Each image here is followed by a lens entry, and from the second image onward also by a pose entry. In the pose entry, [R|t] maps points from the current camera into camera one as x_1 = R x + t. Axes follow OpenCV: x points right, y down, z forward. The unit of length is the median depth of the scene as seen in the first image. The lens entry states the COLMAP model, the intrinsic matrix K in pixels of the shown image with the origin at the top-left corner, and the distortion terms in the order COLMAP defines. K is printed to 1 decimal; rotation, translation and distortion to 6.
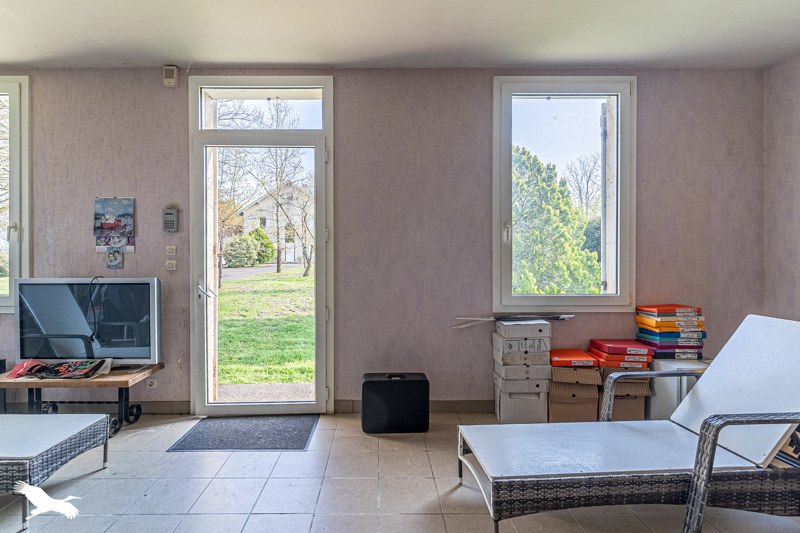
lens RADIAL K [[389.2, 0, 381.6], [0, 389.2, 260.0], [0, 0, 1]] dist [-0.001570, -0.000161]
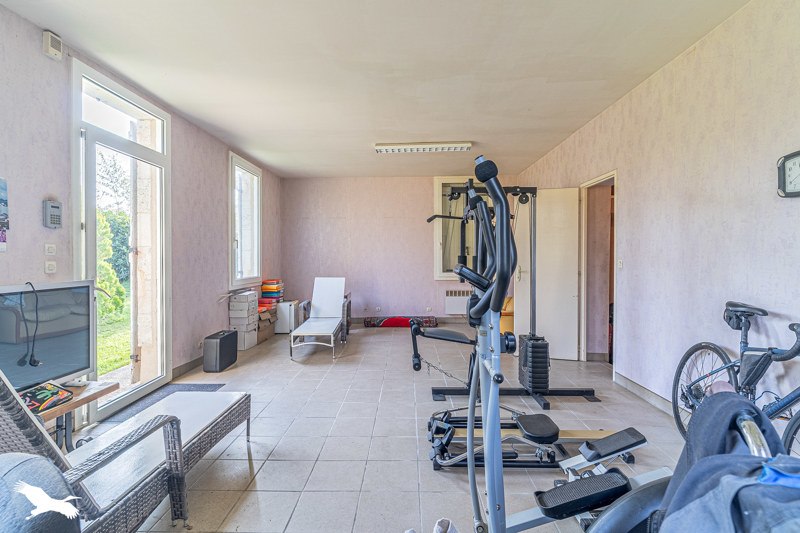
lens RADIAL K [[389.2, 0, 381.6], [0, 389.2, 260.0], [0, 0, 1]] dist [-0.001570, -0.000161]
pose [[0.067579, -0.005476, 0.997699, -1.352550], [0.006228, 0.999968, 0.005067, -0.001979], [-0.997694, 0.005872, 0.067611, 0.225977]]
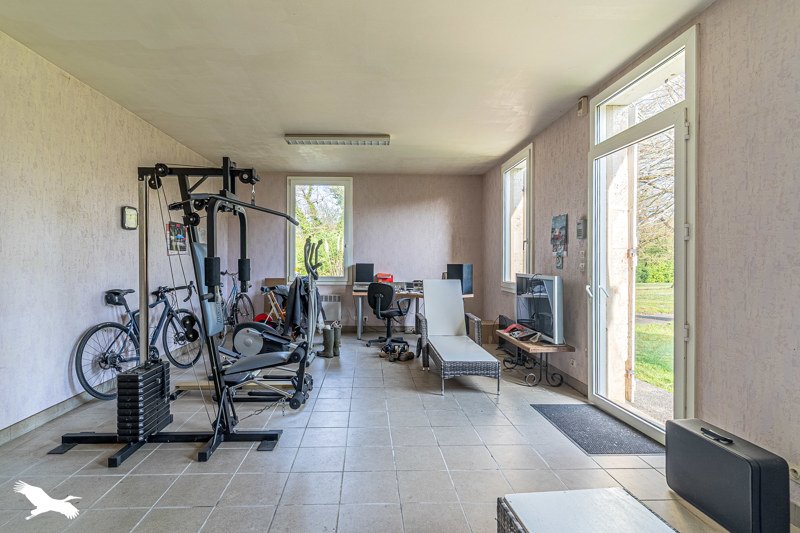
lens RADIAL K [[389.2, 0, 381.6], [0, 389.2, 260.0], [0, 0, 1]] dist [-0.001570, -0.000161]
pose [[0.035363, -0.000082, -0.999375, 0.623780], [-0.005853, 0.999983, -0.000290, -0.003412], [0.999357, 0.005860, 0.035362, 0.352484]]
